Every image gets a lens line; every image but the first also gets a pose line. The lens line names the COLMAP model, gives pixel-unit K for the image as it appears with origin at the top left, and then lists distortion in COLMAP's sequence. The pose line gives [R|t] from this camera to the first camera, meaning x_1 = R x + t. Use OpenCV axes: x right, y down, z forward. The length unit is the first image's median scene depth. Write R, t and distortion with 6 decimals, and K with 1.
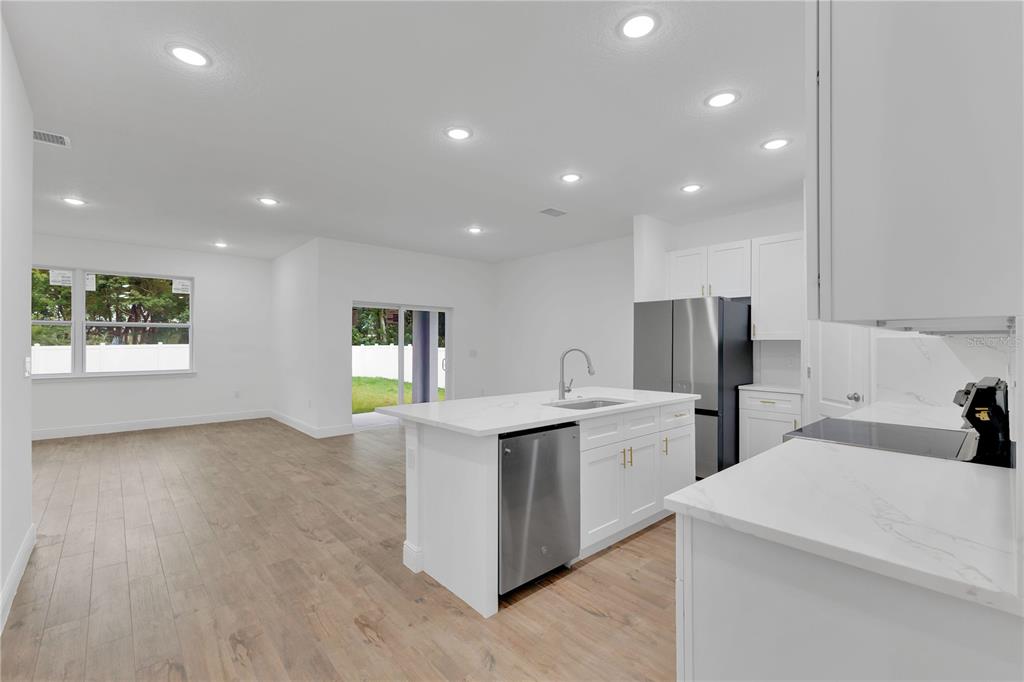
lens RADIAL K [[446.0, 0, 520.4], [0, 446.0, 342.7], [0, 0, 1]] dist [0.005713, 0.000325]
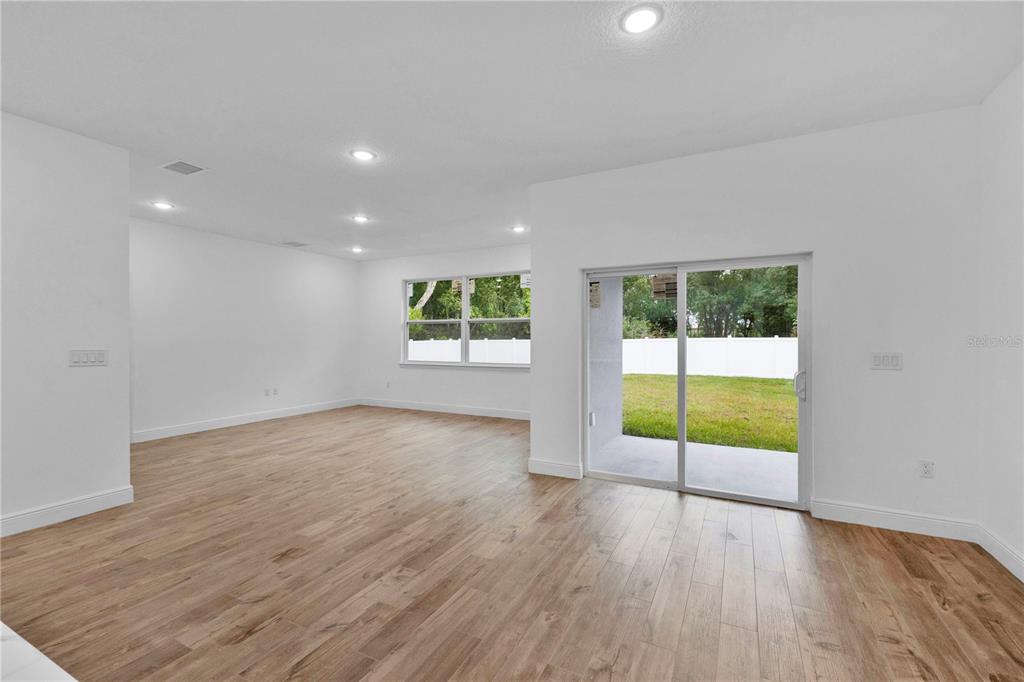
lens RADIAL K [[446.0, 0, 505.4], [0, 446.0, 337.1], [0, 0, 1]] dist [0.005713, 0.000325]
pose [[0.337745, -0.004874, -0.941225, 0.264037], [0.007050, 0.999972, -0.002649, 0.004298], [0.941211, -0.005741, 0.337769, 0.990550]]
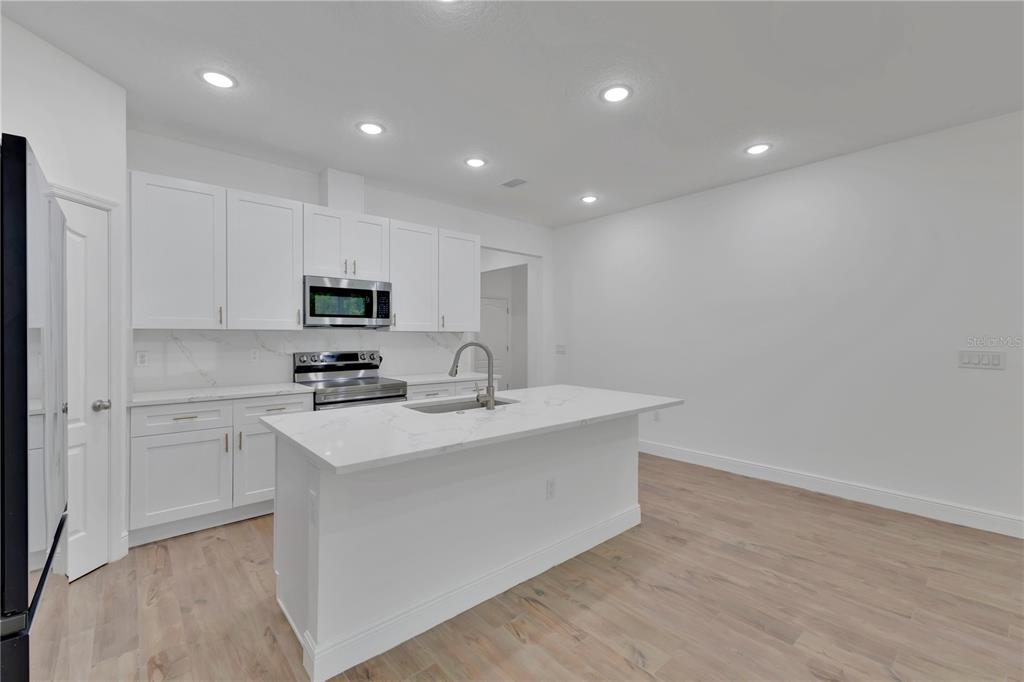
lens RADIAL K [[446.0, 0, 519.1], [0, 446.0, 341.6], [0, 0, 1]] dist [0.005713, 0.000325]
pose [[-0.999687, -0.004327, 0.024621, 0.020746], [-0.004252, 0.999986, 0.003102, 0.005569], [-0.024634, 0.002996, -0.999692, 1.283560]]
